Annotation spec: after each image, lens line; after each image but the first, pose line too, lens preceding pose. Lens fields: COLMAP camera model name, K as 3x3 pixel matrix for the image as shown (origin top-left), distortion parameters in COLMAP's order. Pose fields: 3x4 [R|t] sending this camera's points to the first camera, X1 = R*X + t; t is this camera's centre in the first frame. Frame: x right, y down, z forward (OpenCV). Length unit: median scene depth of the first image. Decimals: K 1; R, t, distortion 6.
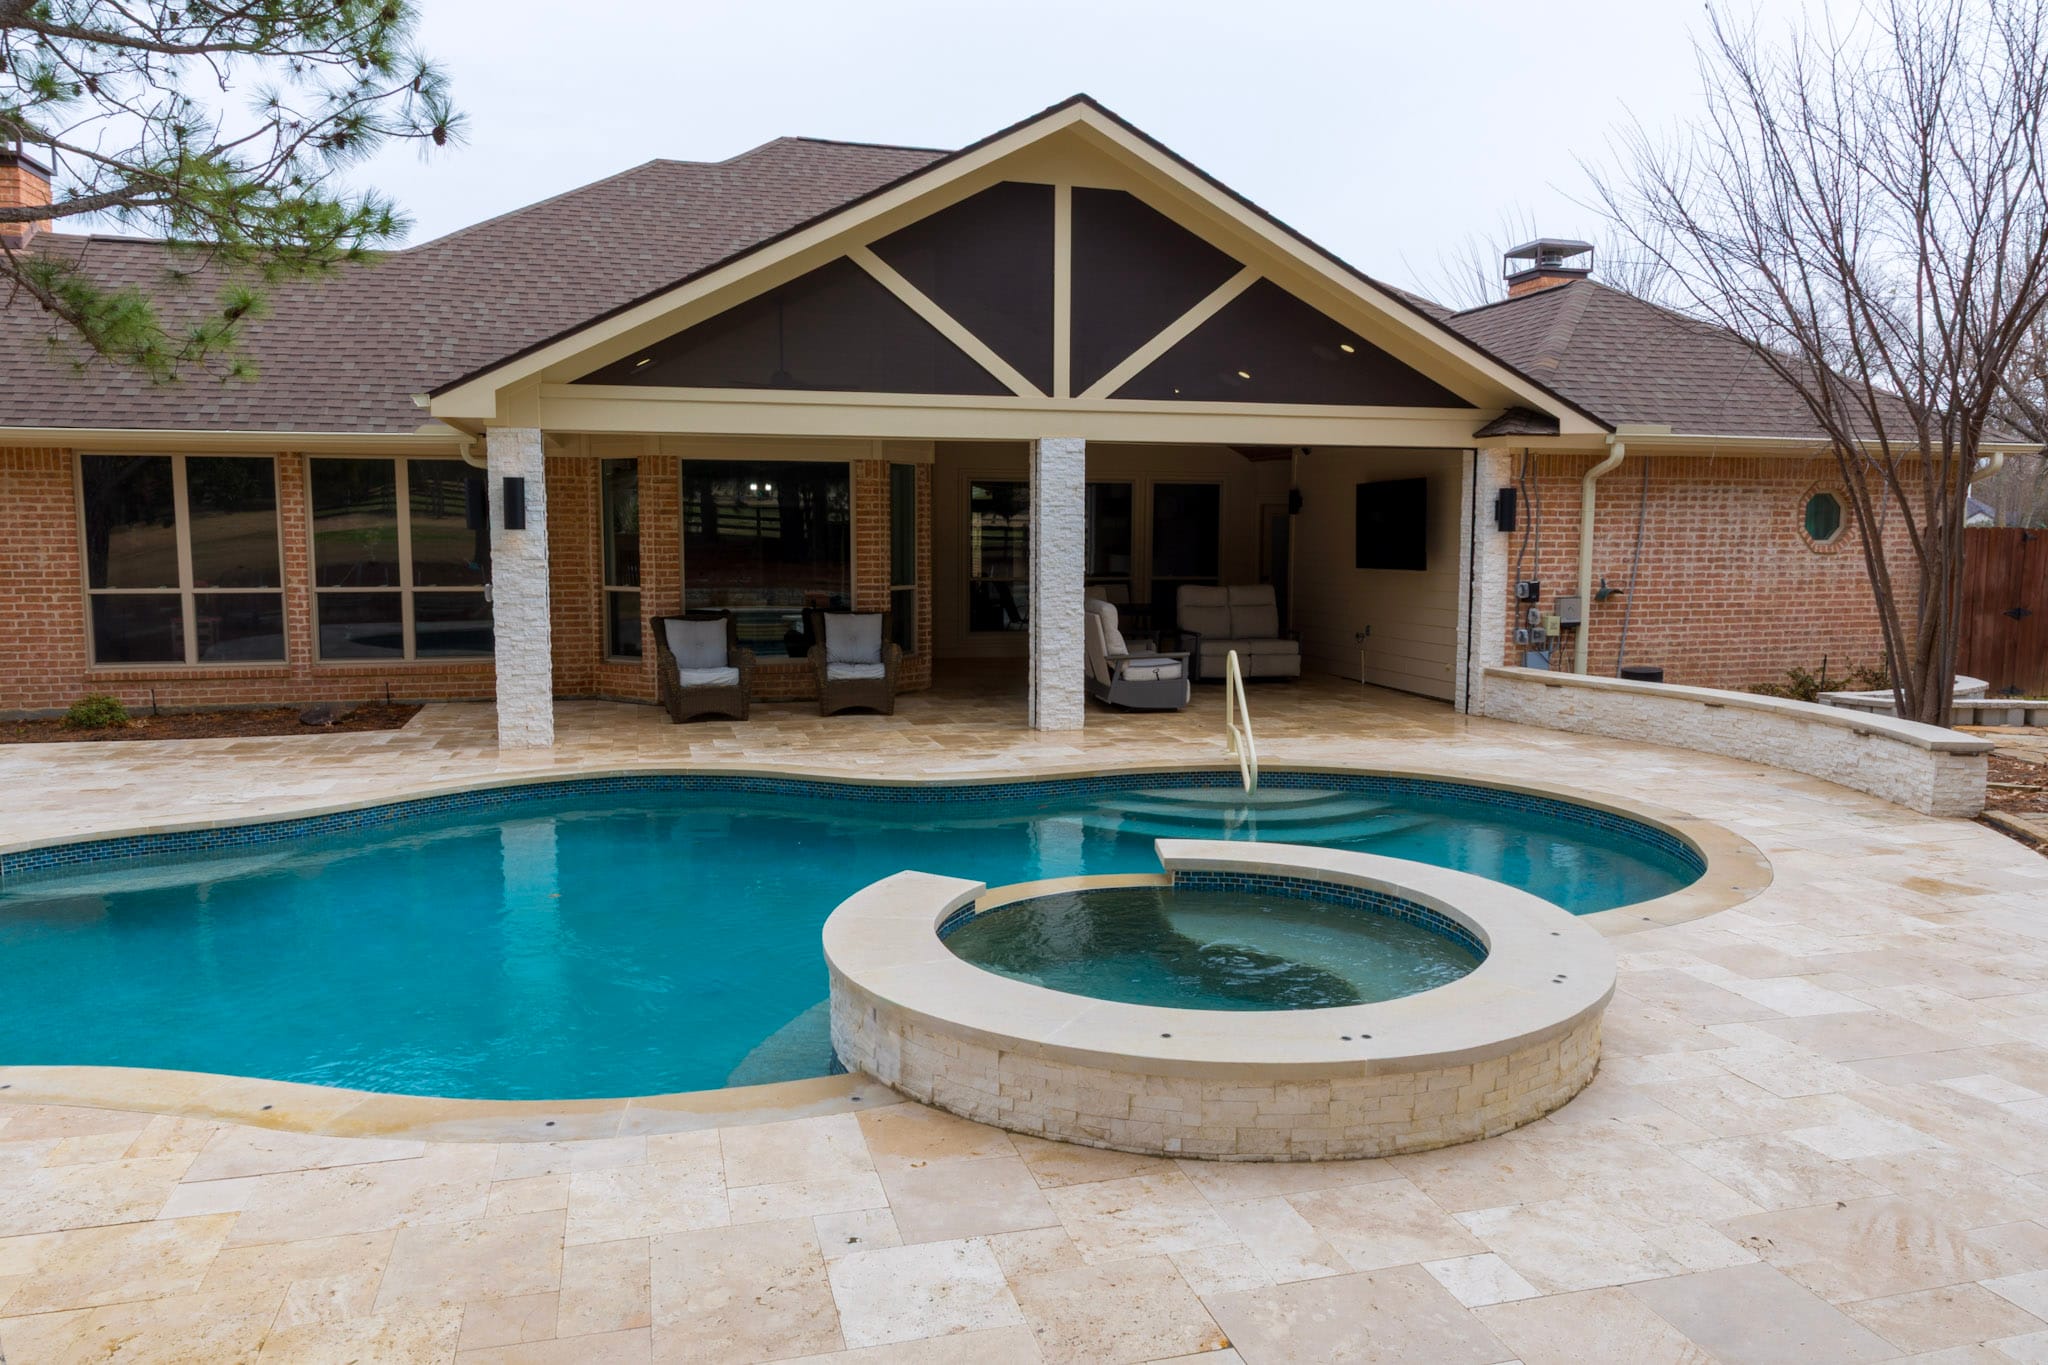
lens RADIAL K [[1427.5, 0, 1024.0], [0, 1427.5, 682.5], [0, 0, 1]] dist [0.001941, -0.004430]
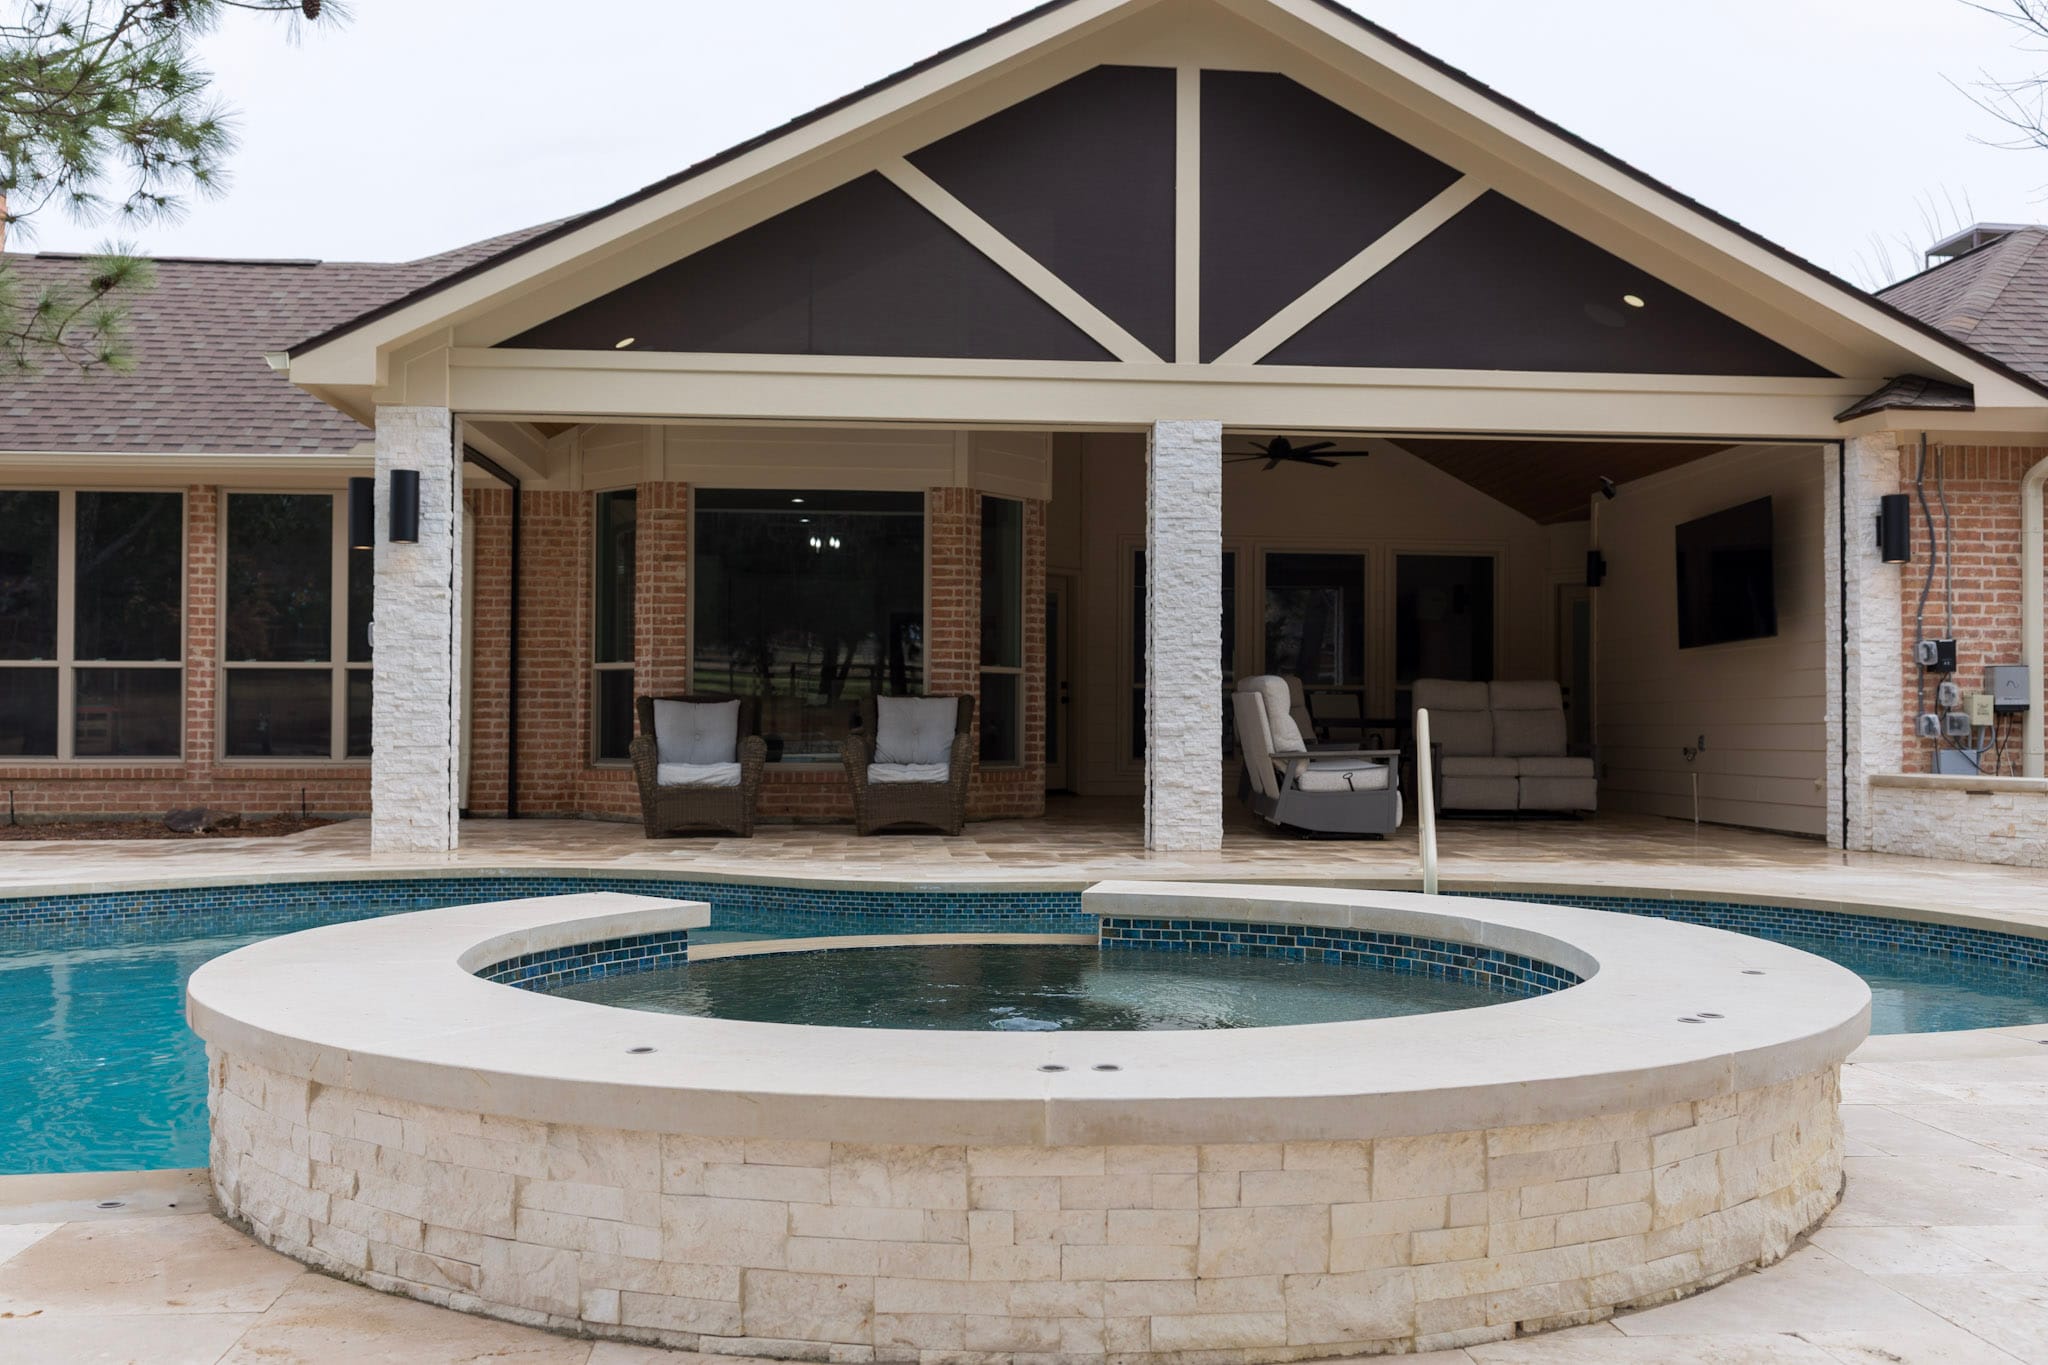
lens RADIAL K [[1791.3, 0, 1032.3], [0, 1791.3, 690.0], [0, 0, 1]] dist [0.002151, -0.002953]
pose [[0.984774, -0.002825, -0.173815, 0.094196], [-0.019805, 0.991534, -0.128328, 0.063483], [0.172706, 0.129817, 0.976381, 0.148837]]
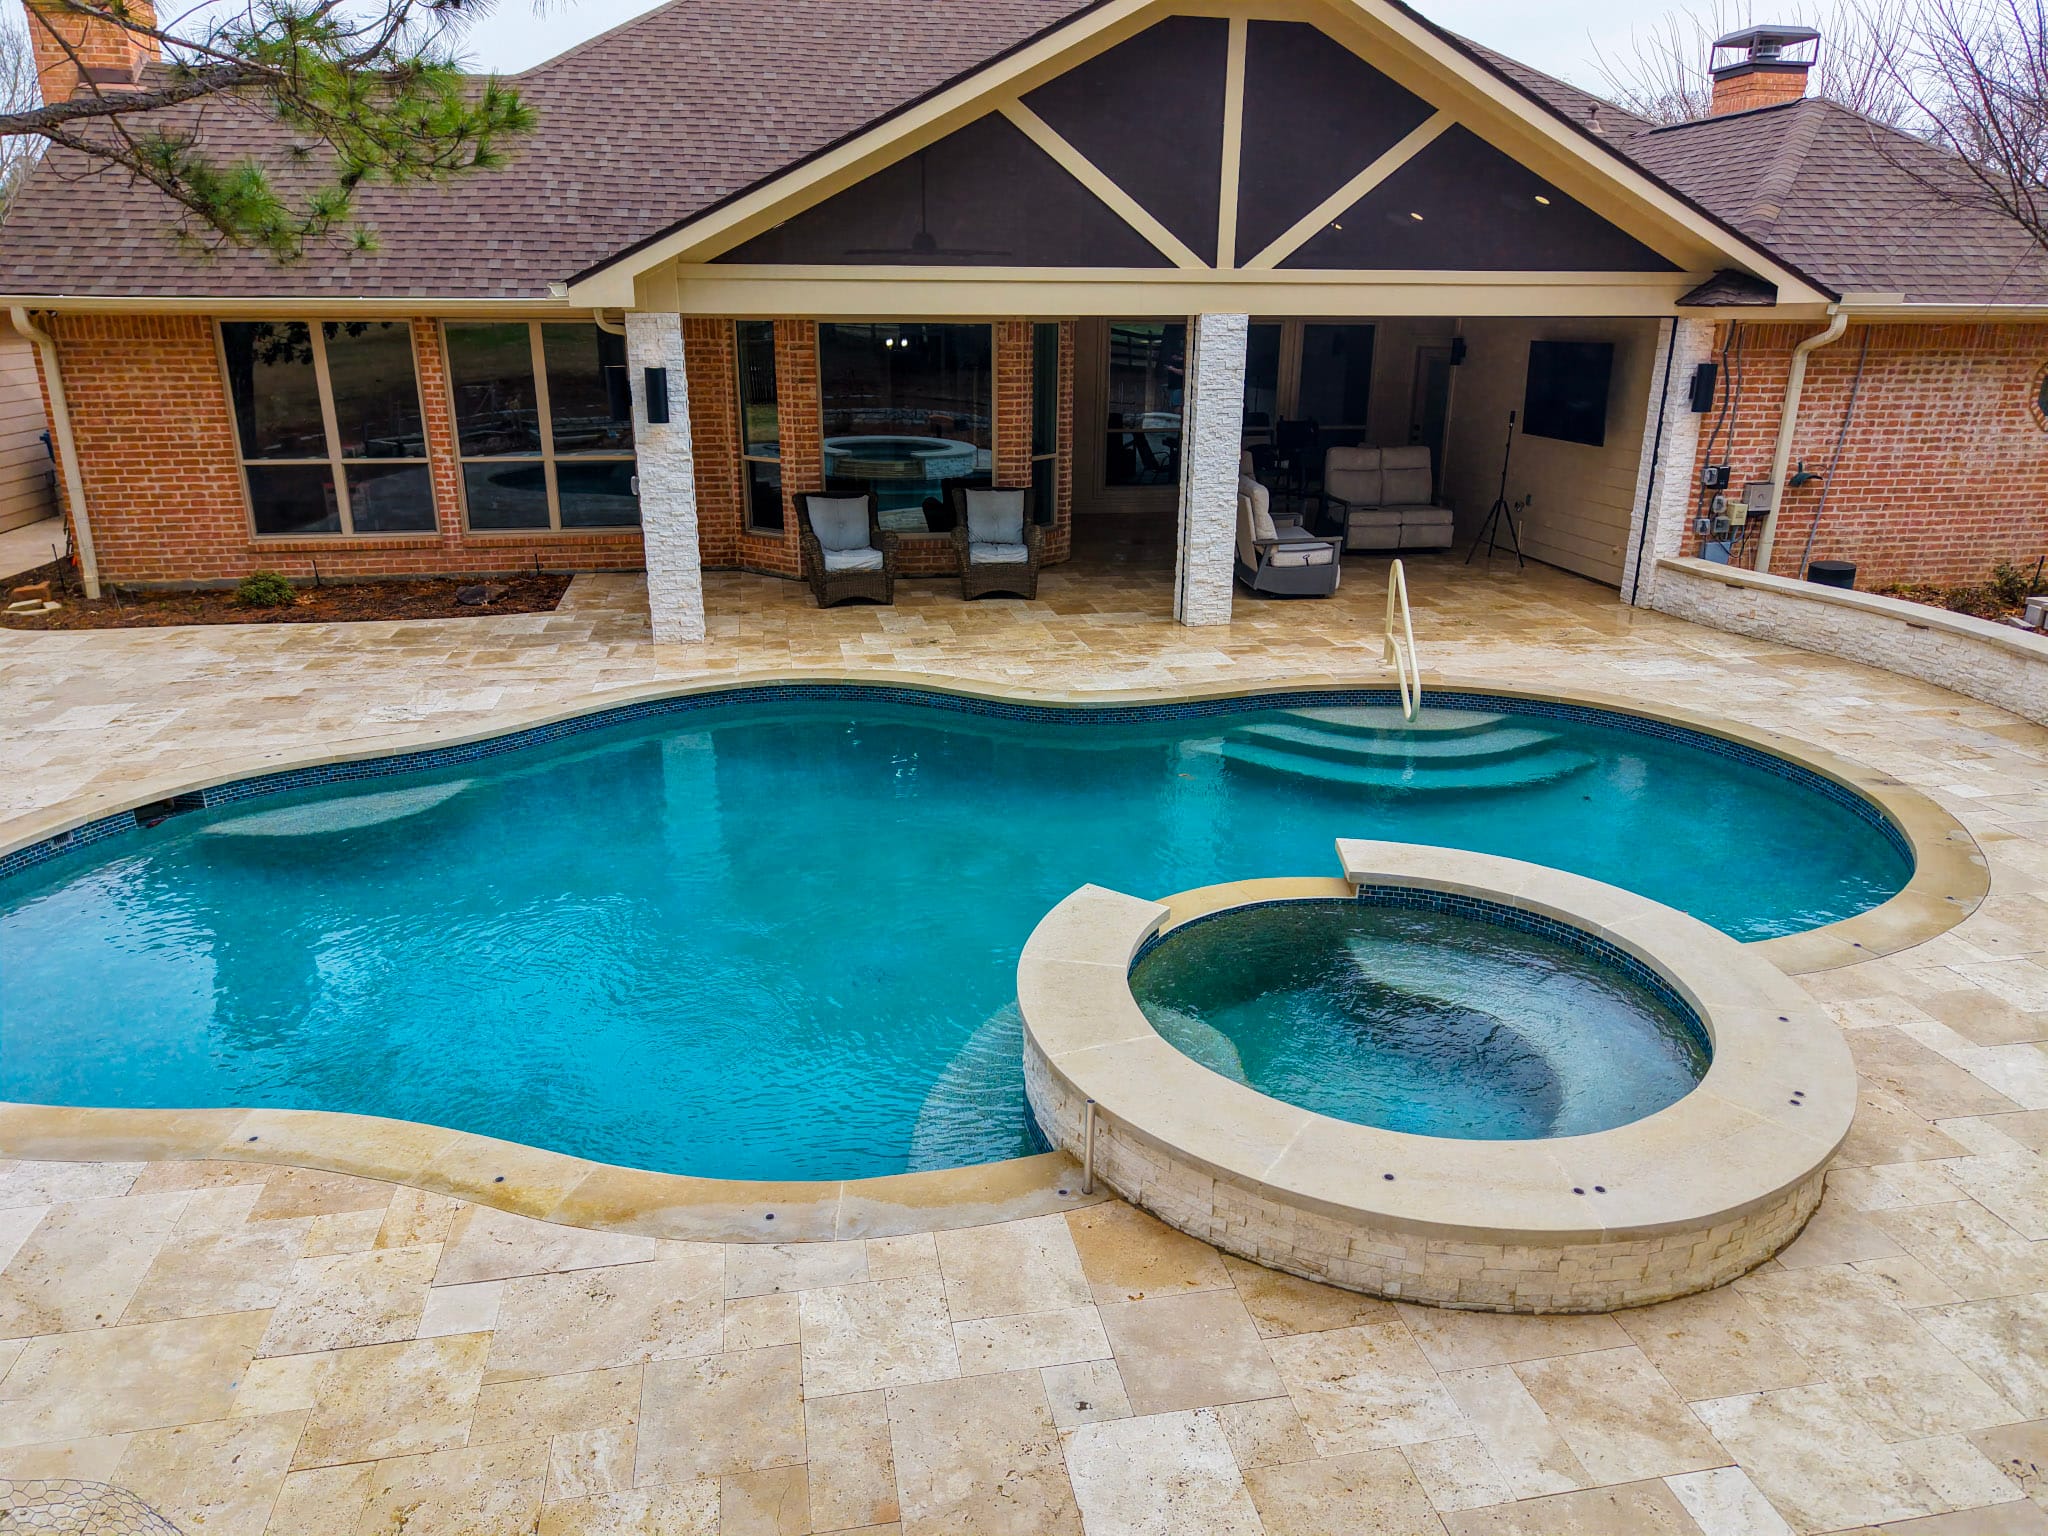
lens RADIAL K [[1389.9, 0, 1019.0], [0, 1389.9, 774.3], [0, 0, 1]] dist [0.023616, -0.025264]
pose [[0.996768, 0.028652, -0.075054, -0.027389], [-0.011531, 0.975591, 0.219295, -0.070046], [0.079505, -0.217720, 0.972768, 0.034044]]
